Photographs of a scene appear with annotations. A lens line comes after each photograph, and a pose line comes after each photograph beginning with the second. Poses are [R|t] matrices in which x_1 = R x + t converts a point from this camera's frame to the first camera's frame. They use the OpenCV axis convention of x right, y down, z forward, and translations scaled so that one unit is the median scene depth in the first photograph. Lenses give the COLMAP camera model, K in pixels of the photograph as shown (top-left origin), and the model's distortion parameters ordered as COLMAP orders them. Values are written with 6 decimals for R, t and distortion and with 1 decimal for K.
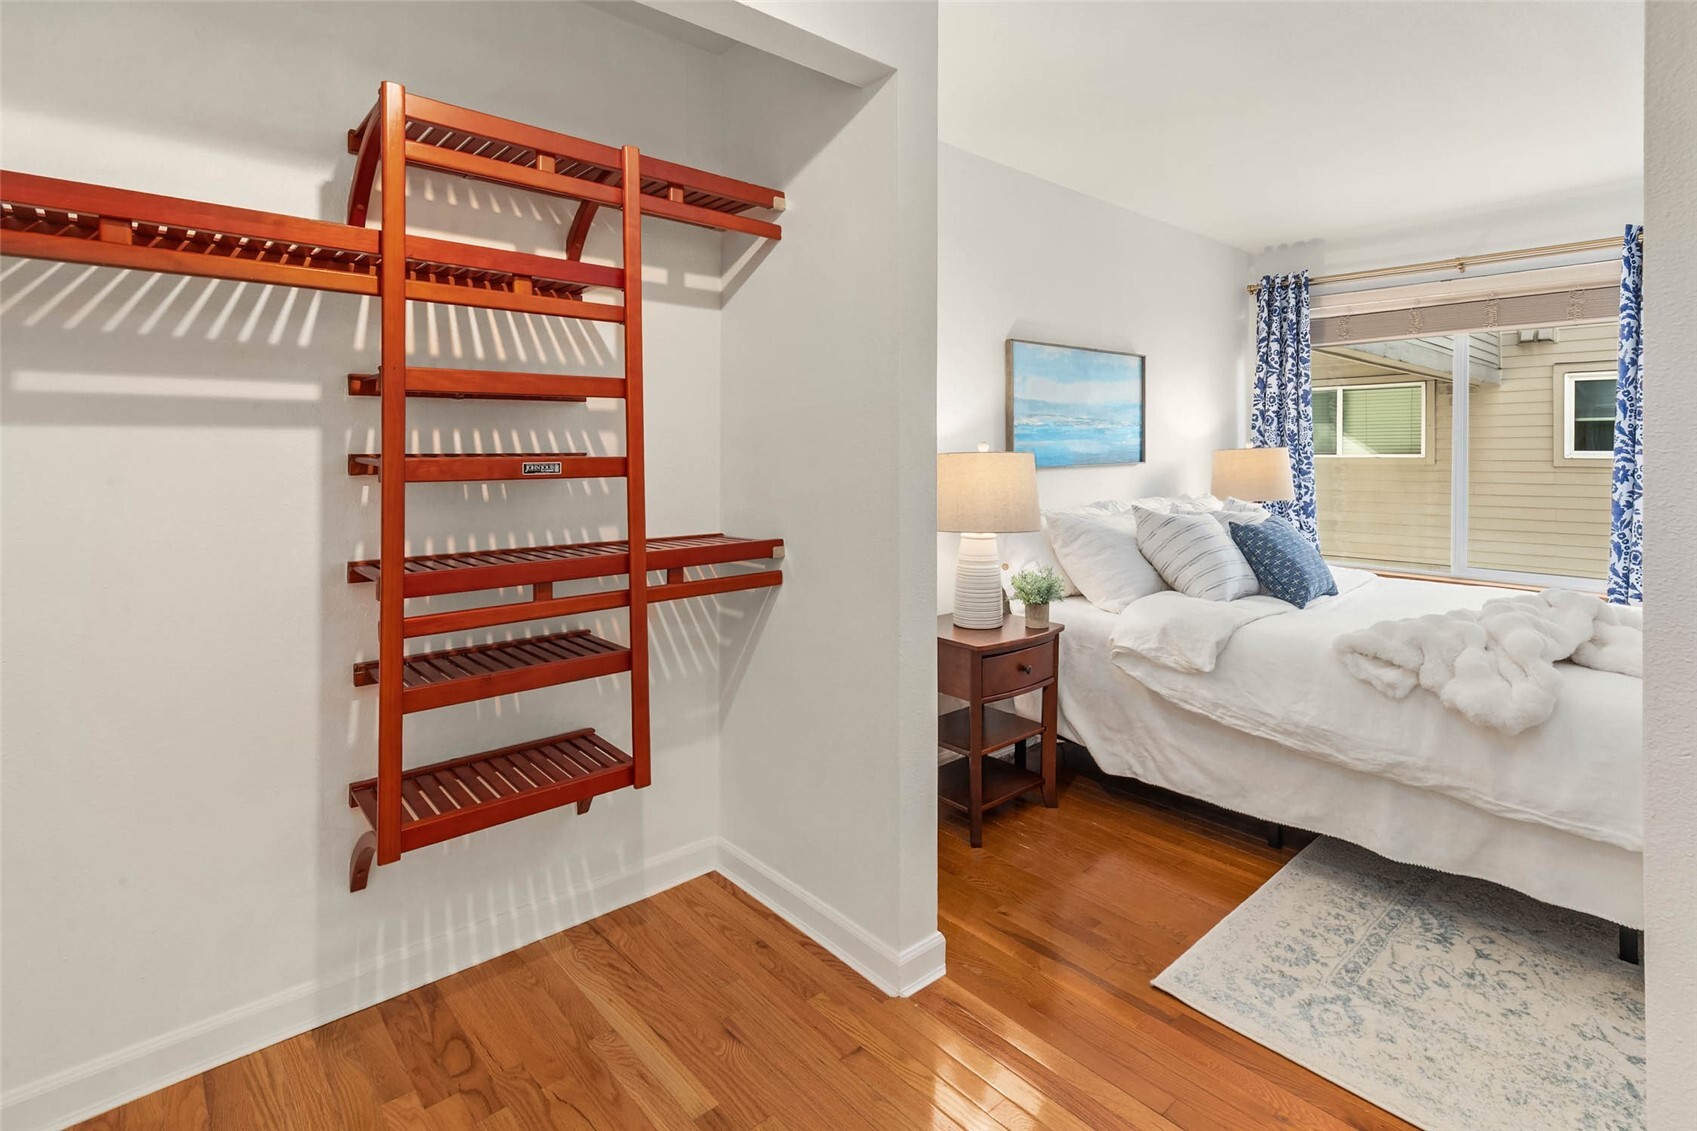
lens RADIAL K [[808.6, 0, 847.3], [0, 808.6, 521.5], [0, 0, 1]] dist [0.000903, 0.000070]
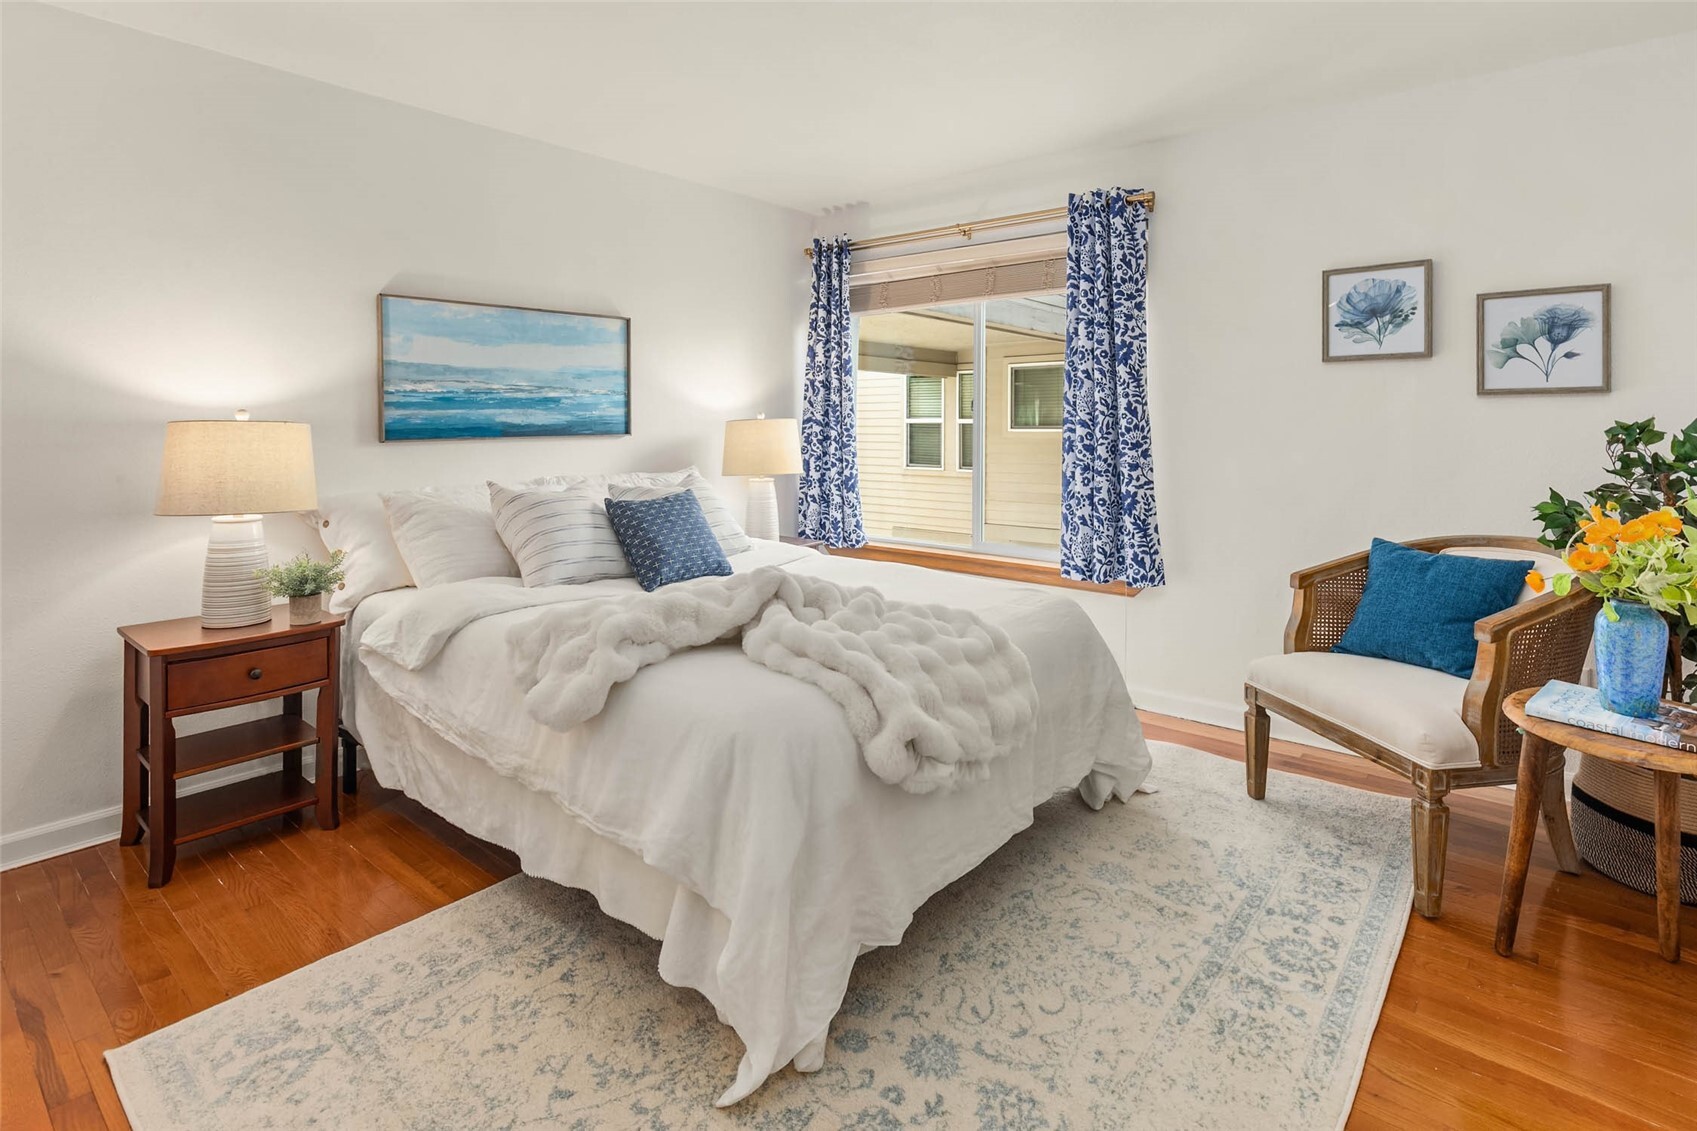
lens RADIAL K [[838.6, 0, 850.2], [0, 838.6, 512.2], [0, 0, 1]] dist [-0.003057, -0.002419]
pose [[0.988095, -0.015754, 0.153038, 0.498854], [0.013562, 0.999790, 0.015352, 0.004320], [-0.153247, -0.013094, 0.988101, 0.018692]]
